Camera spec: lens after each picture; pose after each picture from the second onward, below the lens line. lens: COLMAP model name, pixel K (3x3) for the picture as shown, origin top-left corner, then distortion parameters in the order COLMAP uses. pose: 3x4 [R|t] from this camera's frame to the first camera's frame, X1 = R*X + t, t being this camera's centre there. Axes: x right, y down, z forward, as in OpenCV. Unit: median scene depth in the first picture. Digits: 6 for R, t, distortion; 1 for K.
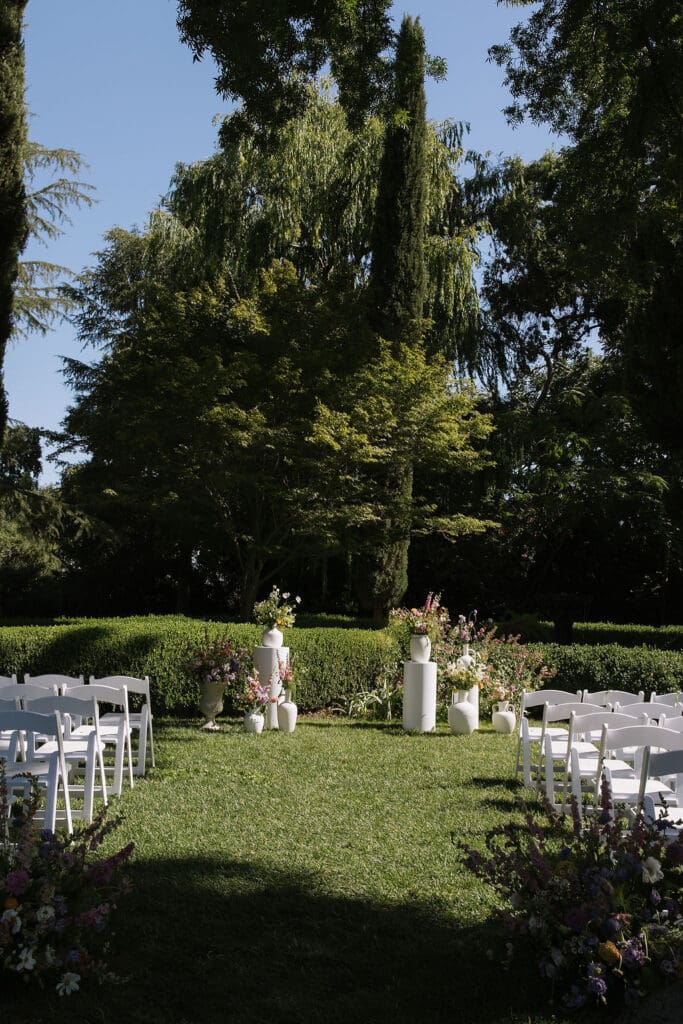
lens RADIAL K [[2185.9, 0, 341.7], [0, 2185.9, 511.8], [0, 0, 1]] dist [0.004766, -0.329088]
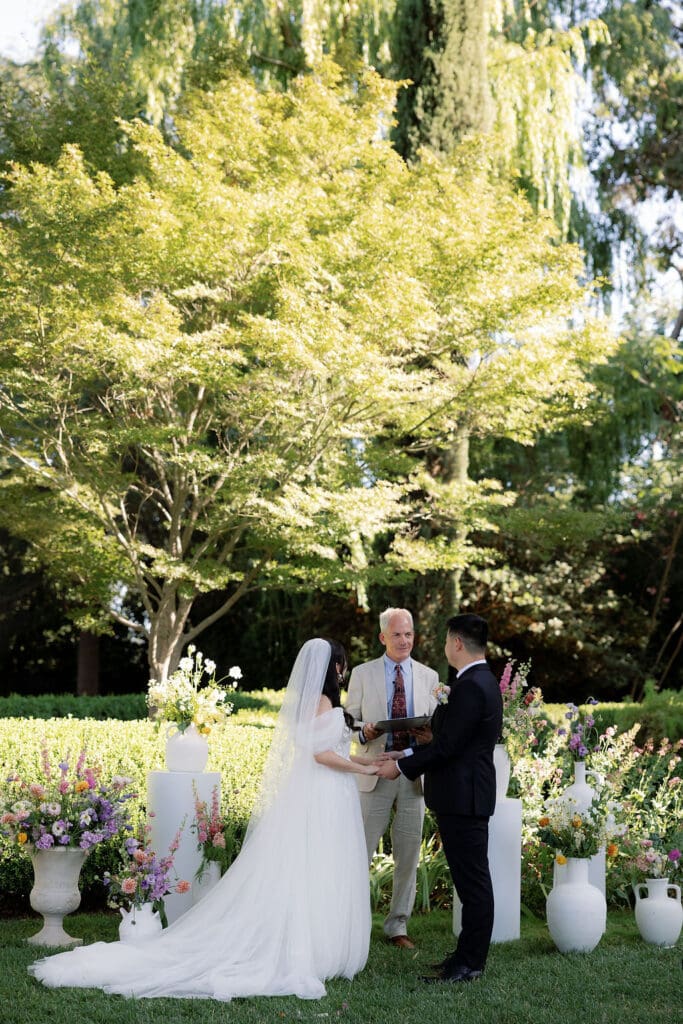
lens RADIAL K [[2185.9, 0, 341.7], [0, 2185.9, 511.8], [0, 0, 1]] dist [0.004766, -0.329088]
pose [[0.999770, -0.002994, -0.021214, 0.013208], [0.002568, 0.999795, -0.020101, 0.013584], [0.021270, 0.020042, 0.999573, 0.502835]]
